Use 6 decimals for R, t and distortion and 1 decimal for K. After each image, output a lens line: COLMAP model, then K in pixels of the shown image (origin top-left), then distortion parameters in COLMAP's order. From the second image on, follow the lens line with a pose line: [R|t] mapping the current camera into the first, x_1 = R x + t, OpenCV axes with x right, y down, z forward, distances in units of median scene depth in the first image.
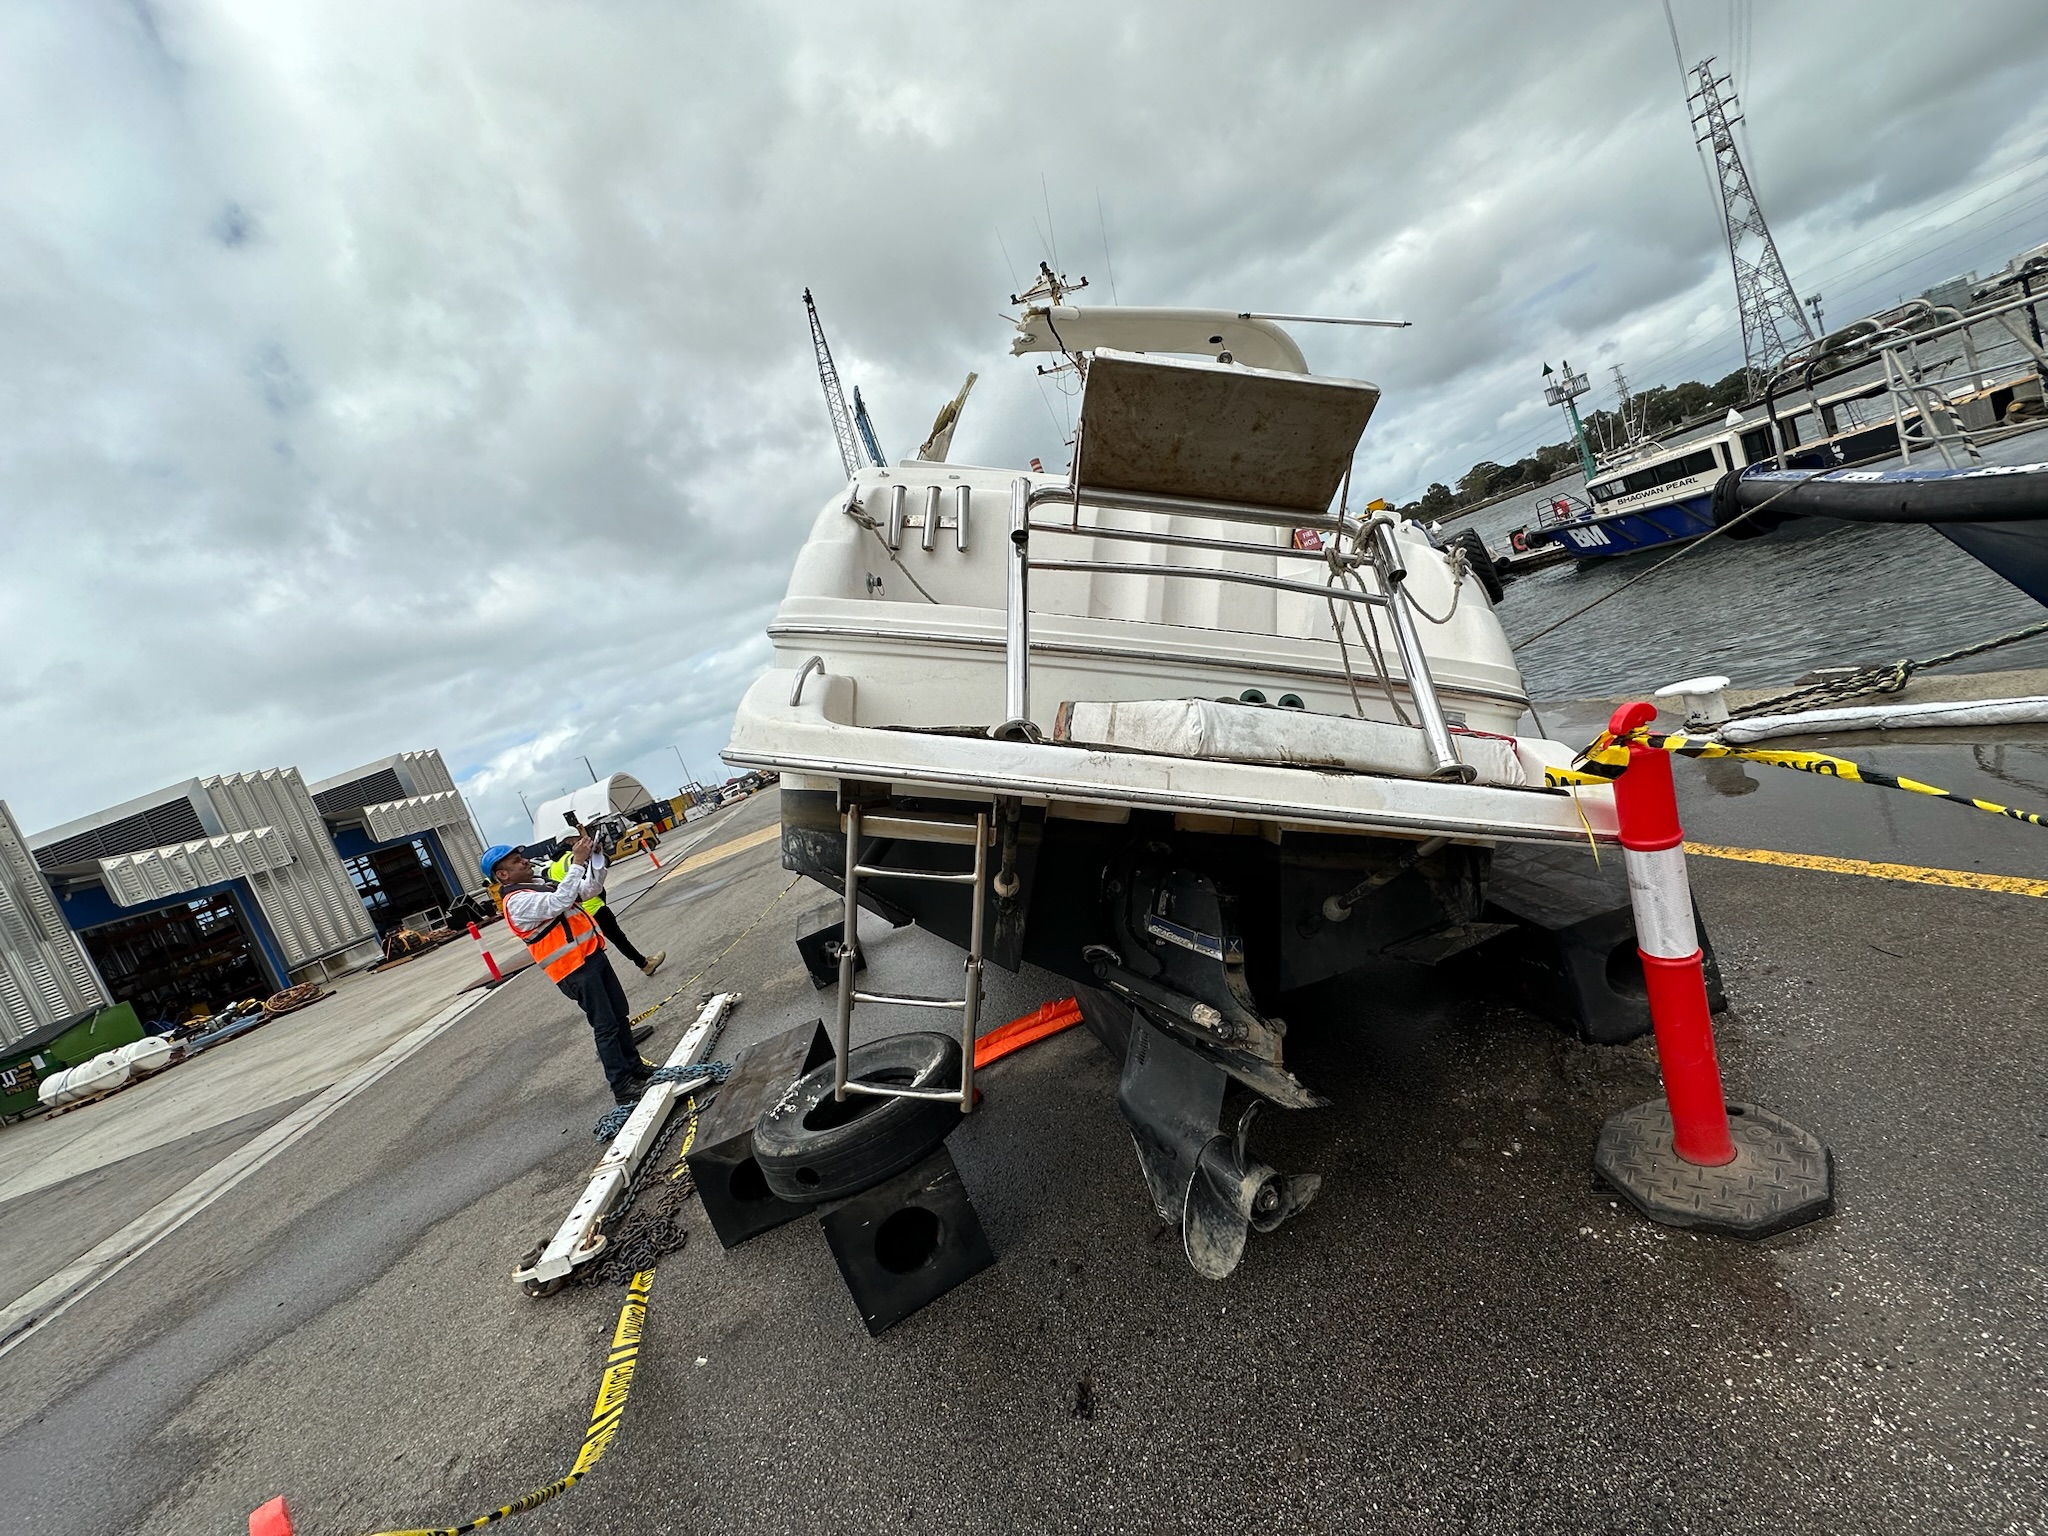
lens RADIAL K [[827.6, 0, 1024.0], [0, 827.6, 768.0], [0, 0, 1]] dist [0.053396, -0.032858]
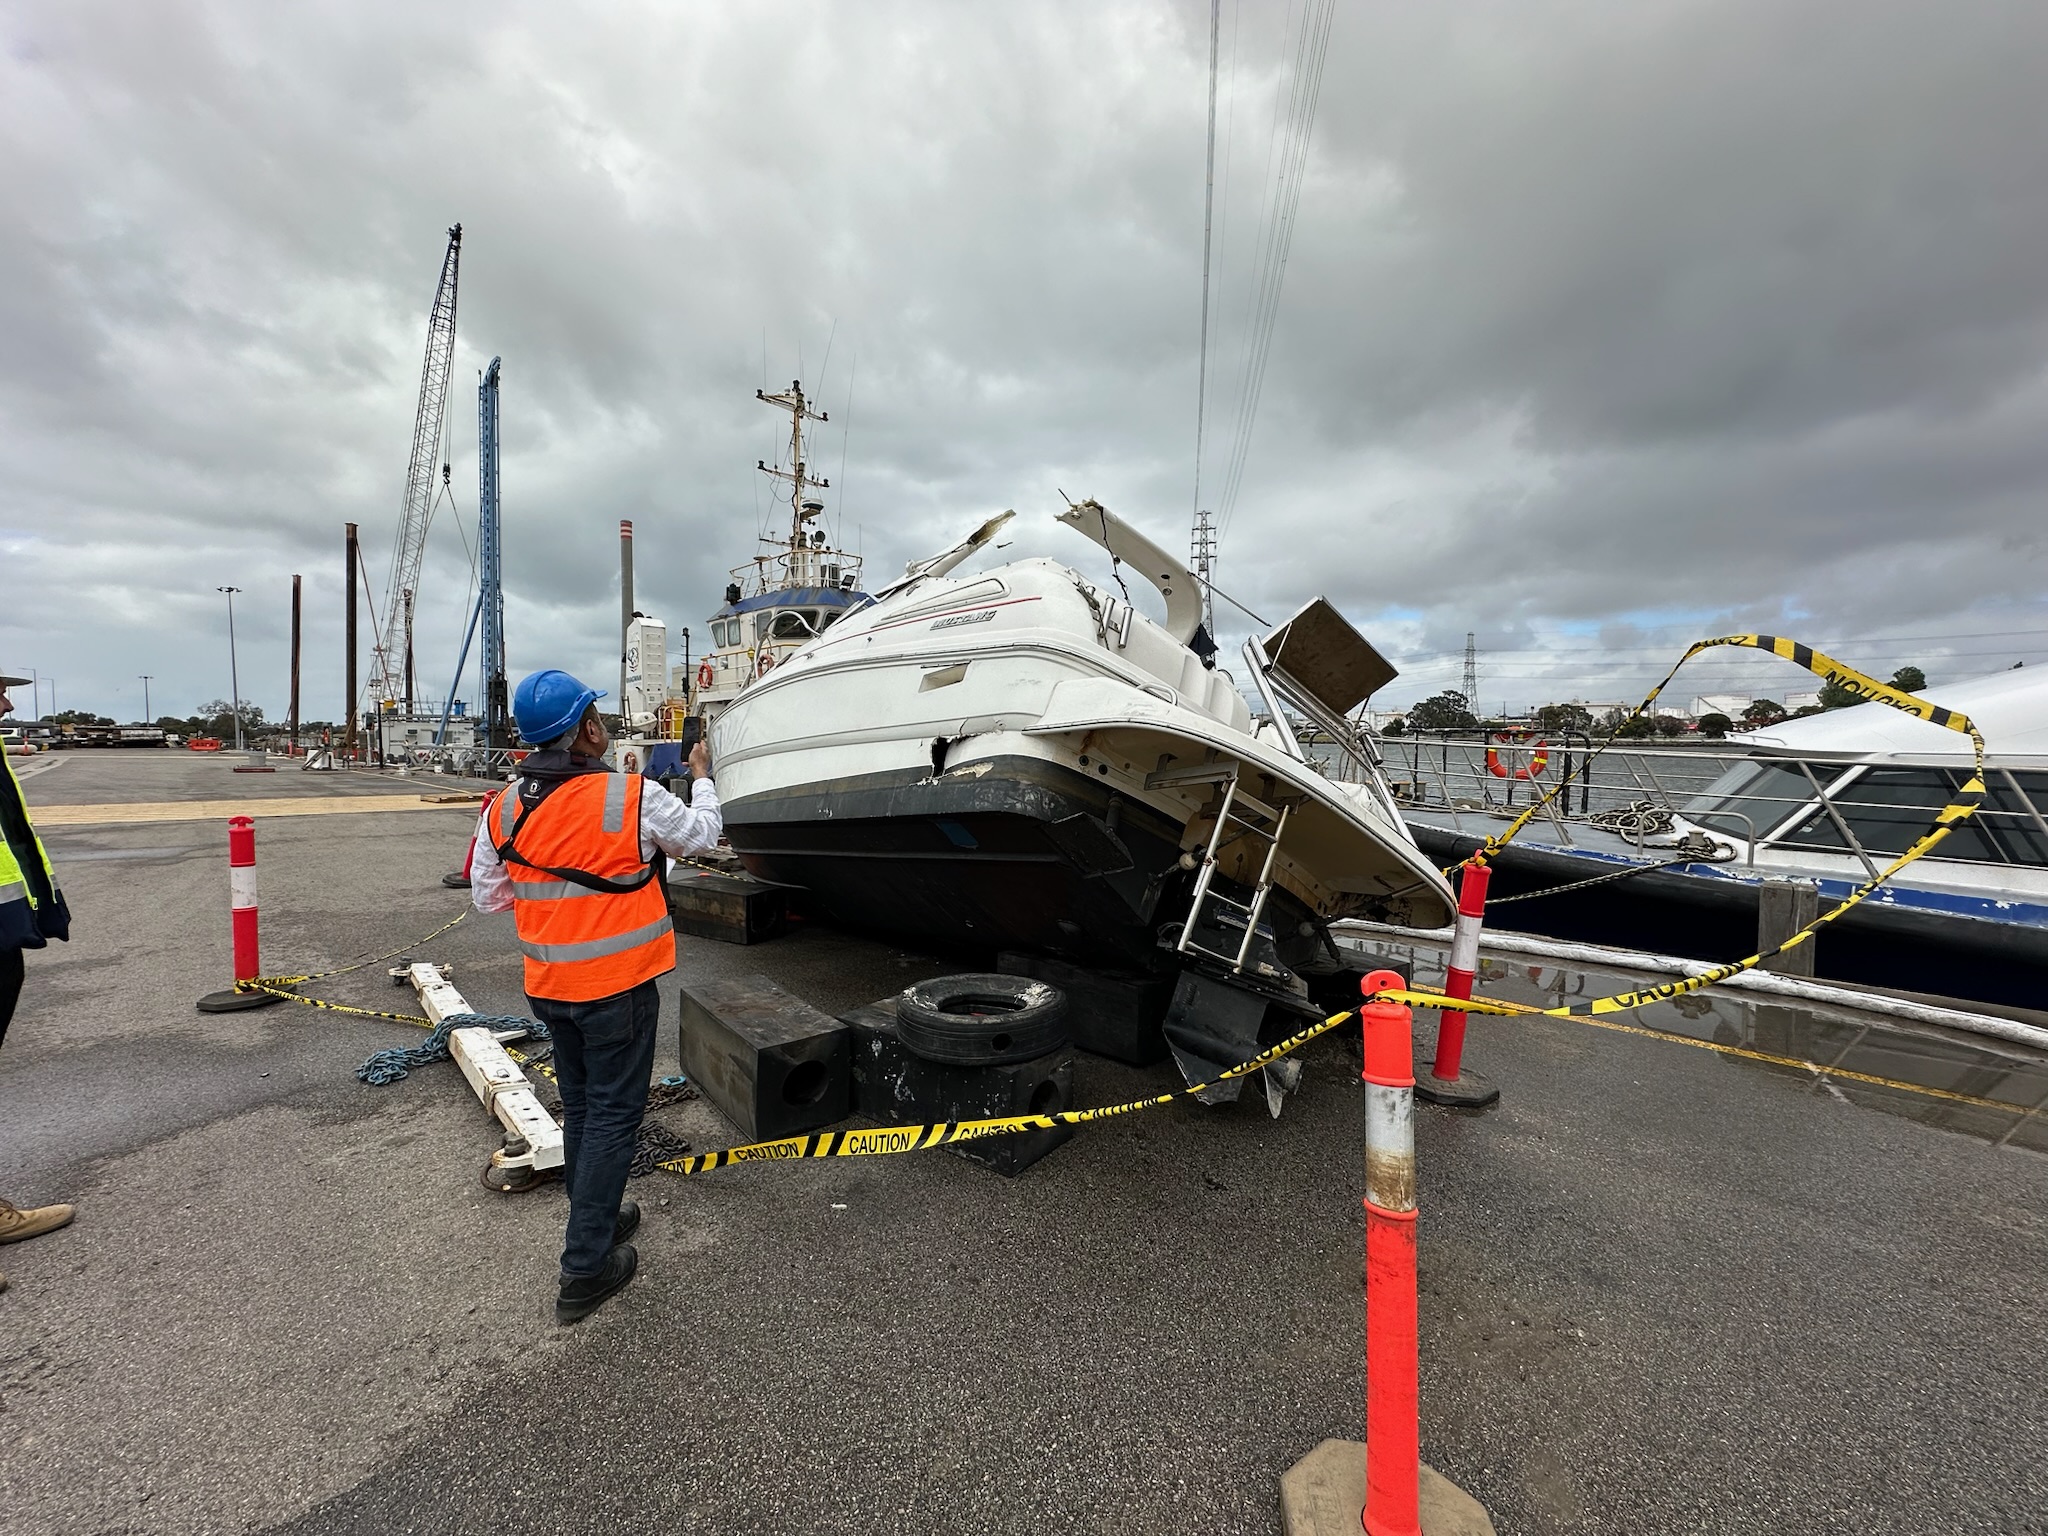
lens RADIAL K [[828.3, 0, 1024.3], [0, 828.3, 733.5], [0, 0, 1]] dist [-0.001358, -0.000282]
pose [[0.795897, 0.351247, 0.493126, -0.522088], [-0.239624, 0.930746, -0.276210, 0.196810], [-0.555993, 0.101670, 0.824945, -0.064692]]
